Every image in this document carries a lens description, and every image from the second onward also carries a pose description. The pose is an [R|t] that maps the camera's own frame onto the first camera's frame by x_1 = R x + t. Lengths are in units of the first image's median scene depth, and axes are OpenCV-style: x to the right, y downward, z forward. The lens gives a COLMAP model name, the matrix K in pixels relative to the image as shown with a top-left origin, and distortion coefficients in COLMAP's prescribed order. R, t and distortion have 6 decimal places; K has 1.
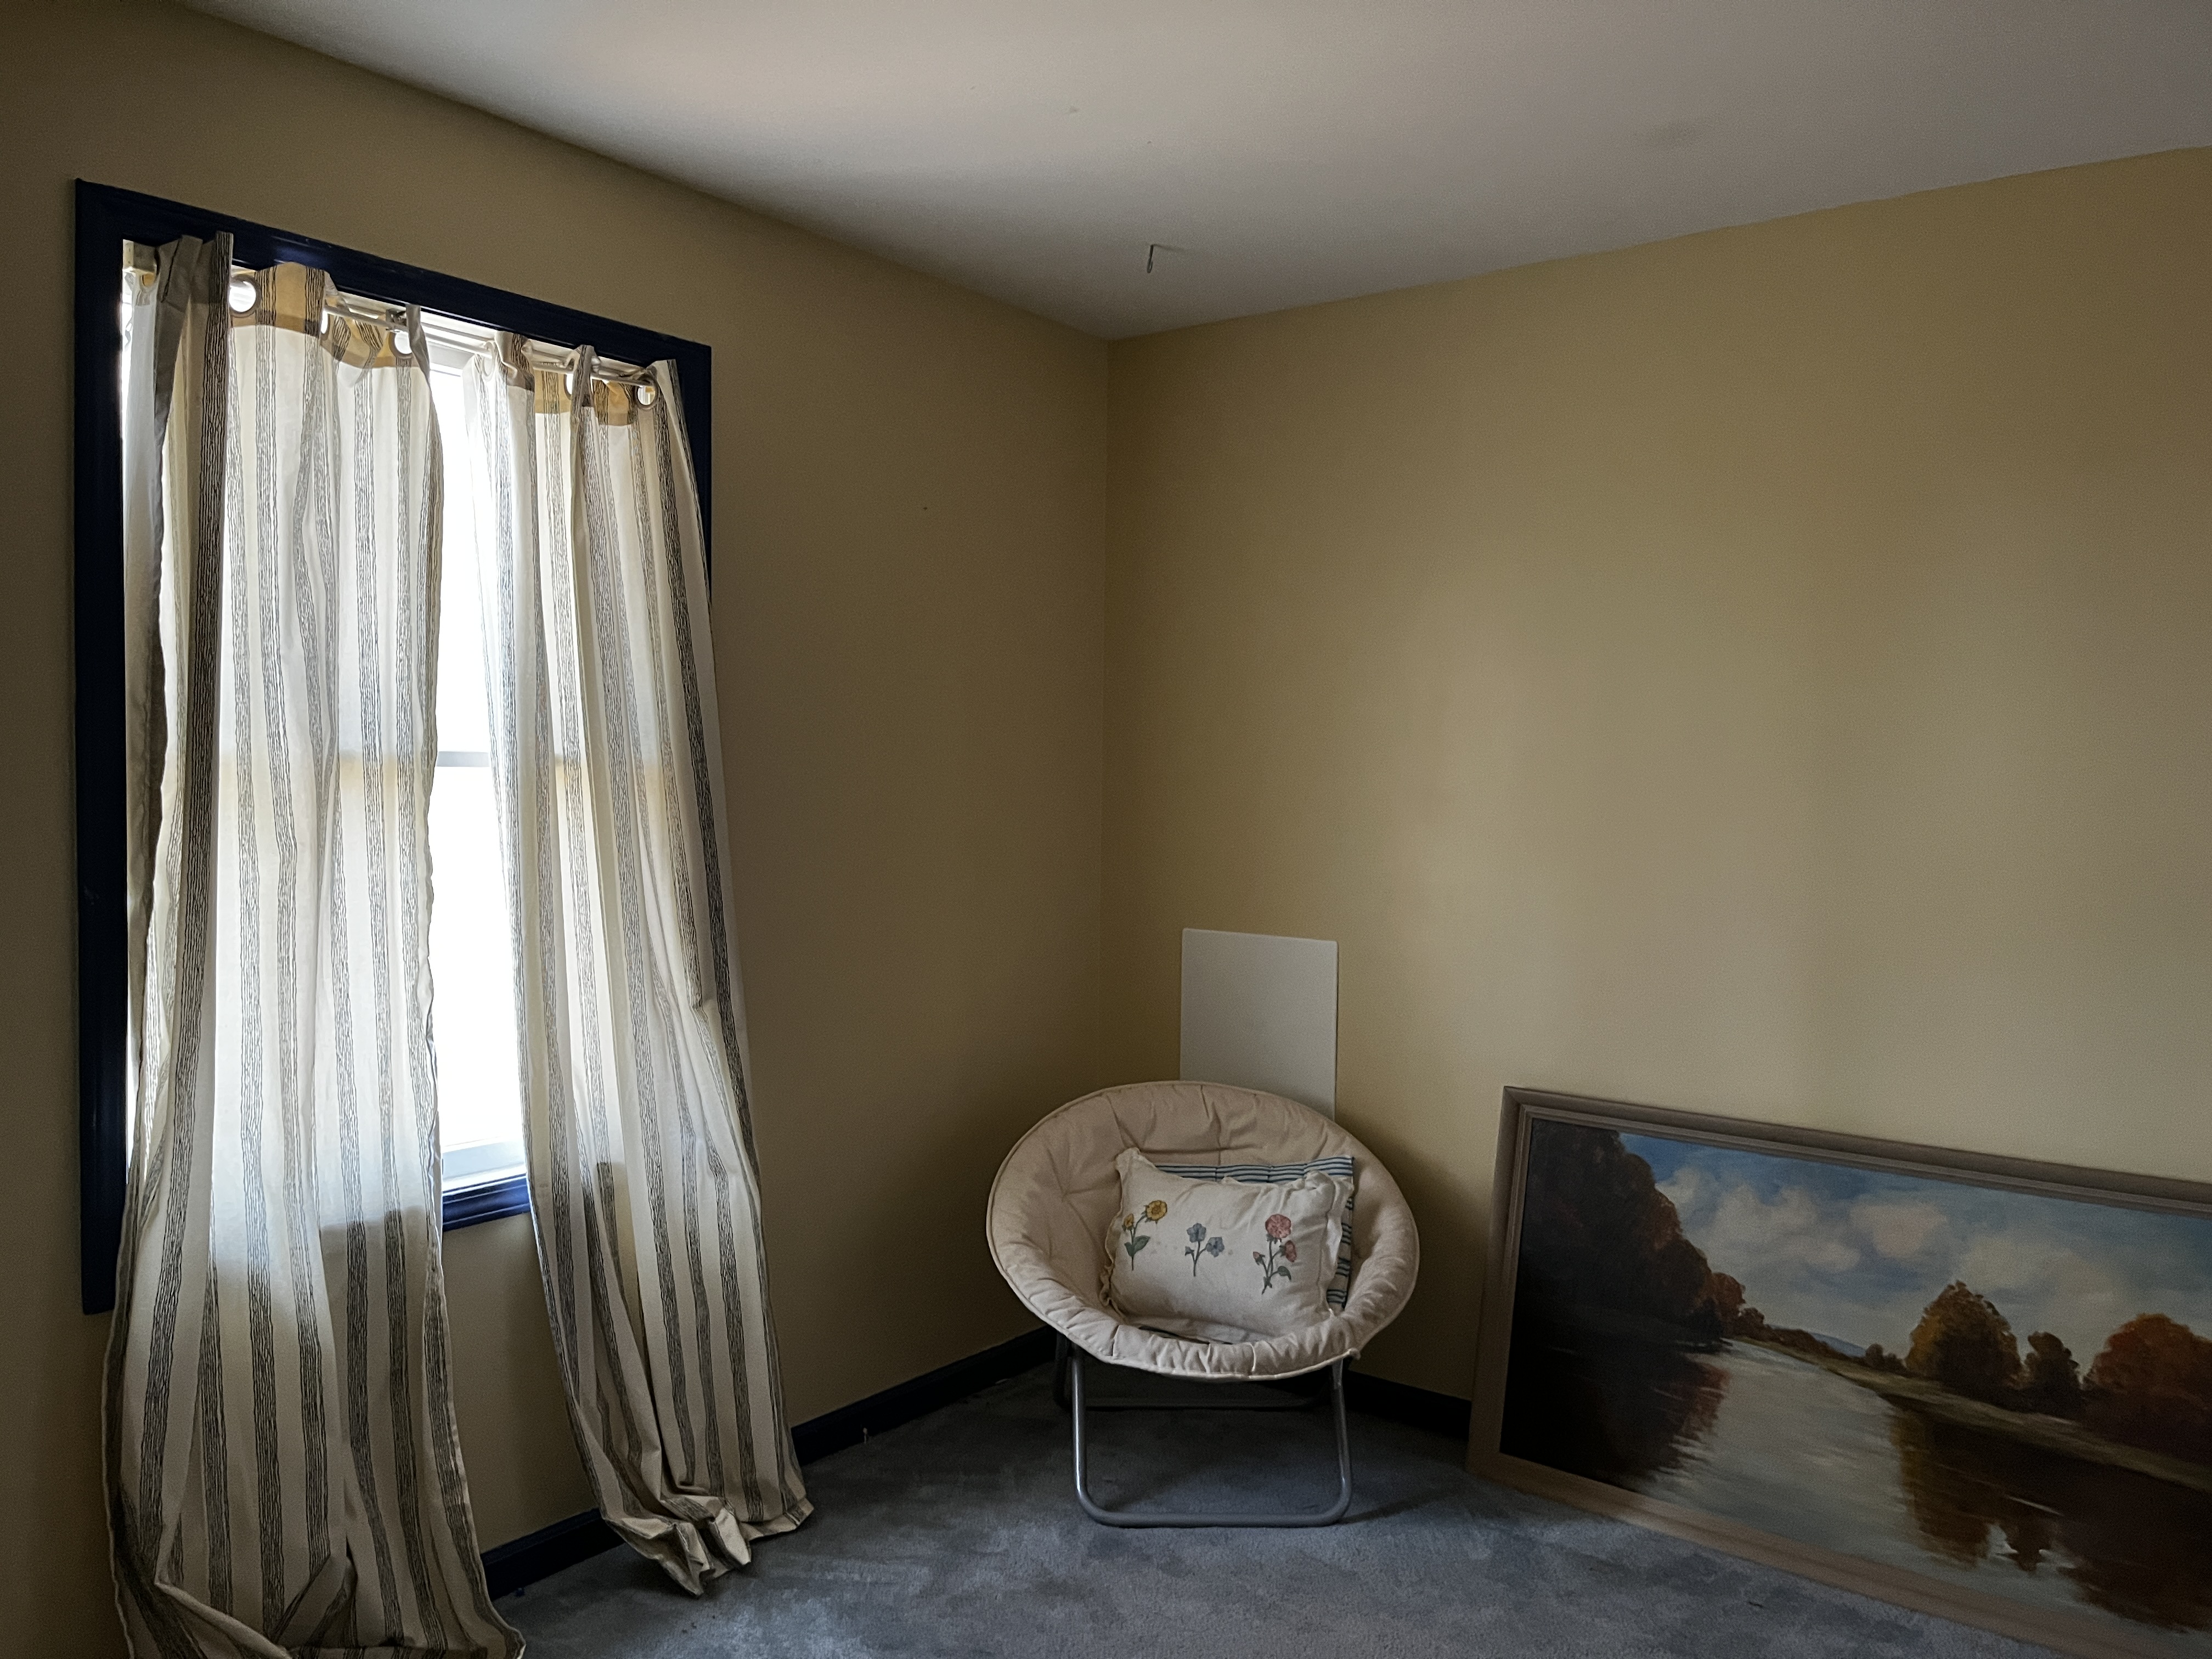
lens RADIAL K [[1671.5, 0, 1104.6], [0, 1671.5, 832.6], [0, 0, 1]] dist [0.060176, -0.072638]
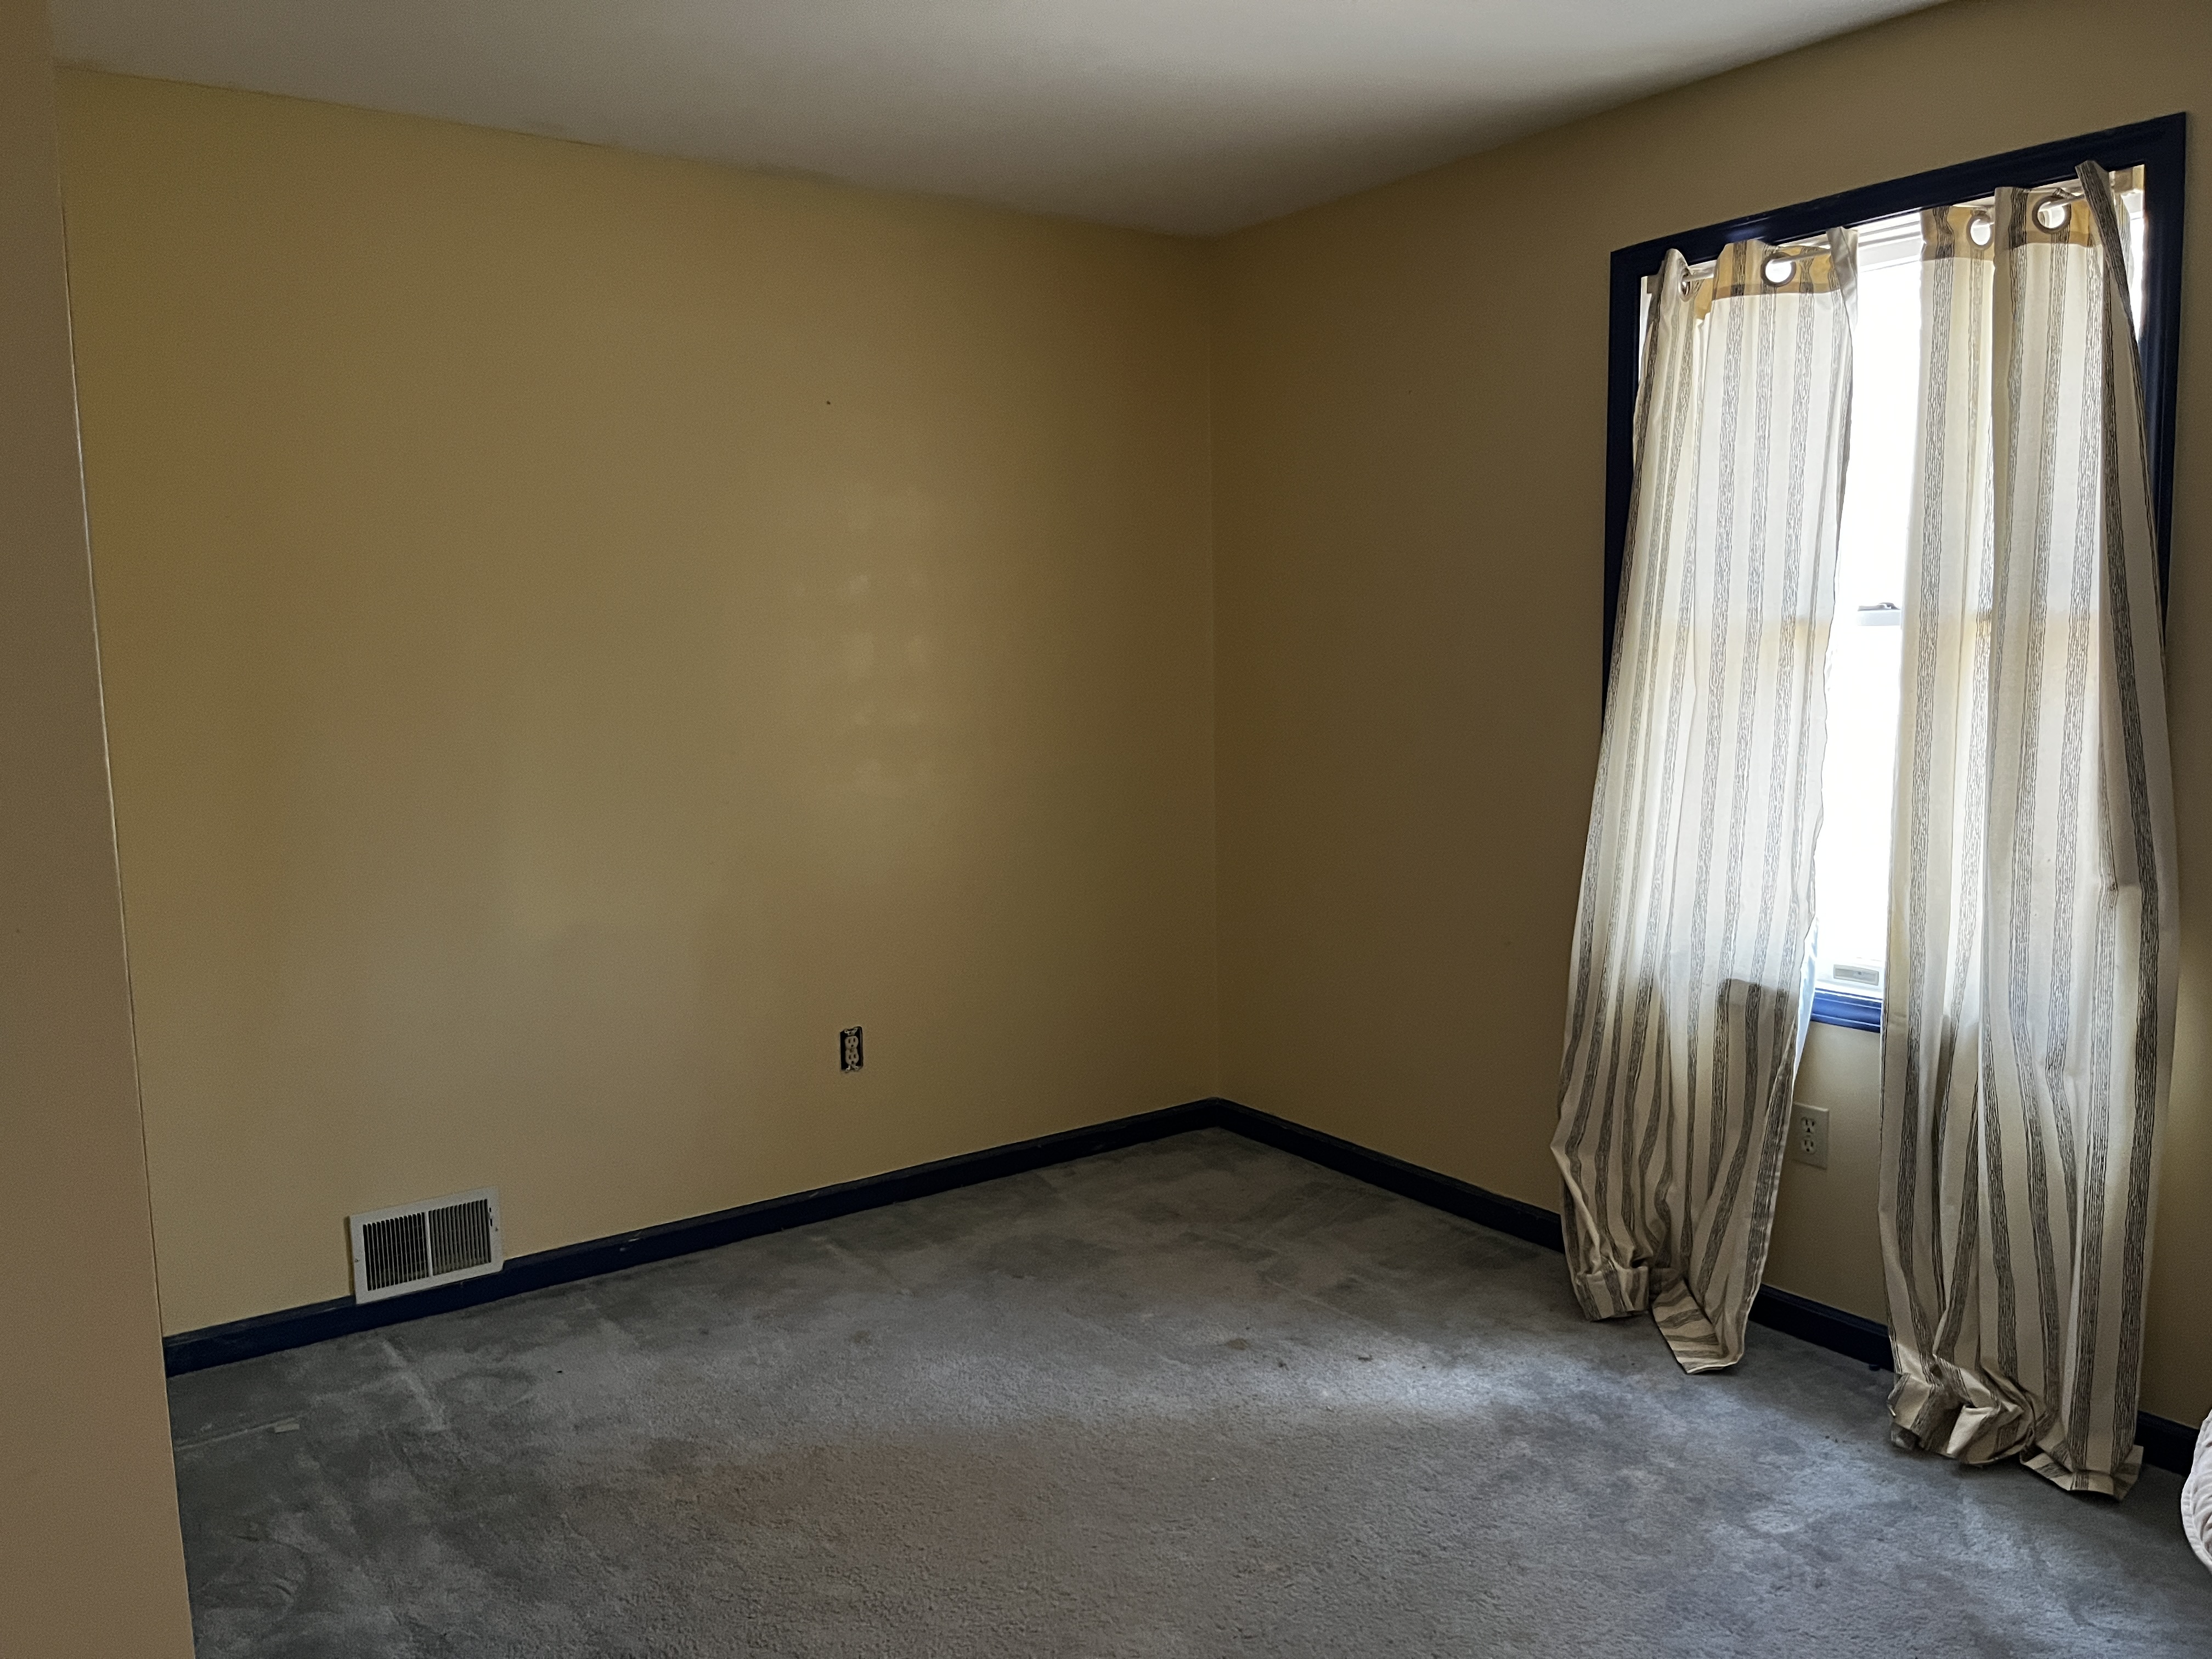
lens RADIAL K [[1671.5, 0, 1104.0], [0, 1671.5, 827.4], [0, 0, 1]] dist [0.060176, -0.072638]
pose [[-0.296933, 0.093853, -0.950275, 0.823273], [-0.024652, 0.994073, 0.105882, -0.010819], [0.954580, 0.054866, -0.292859, 0.815838]]
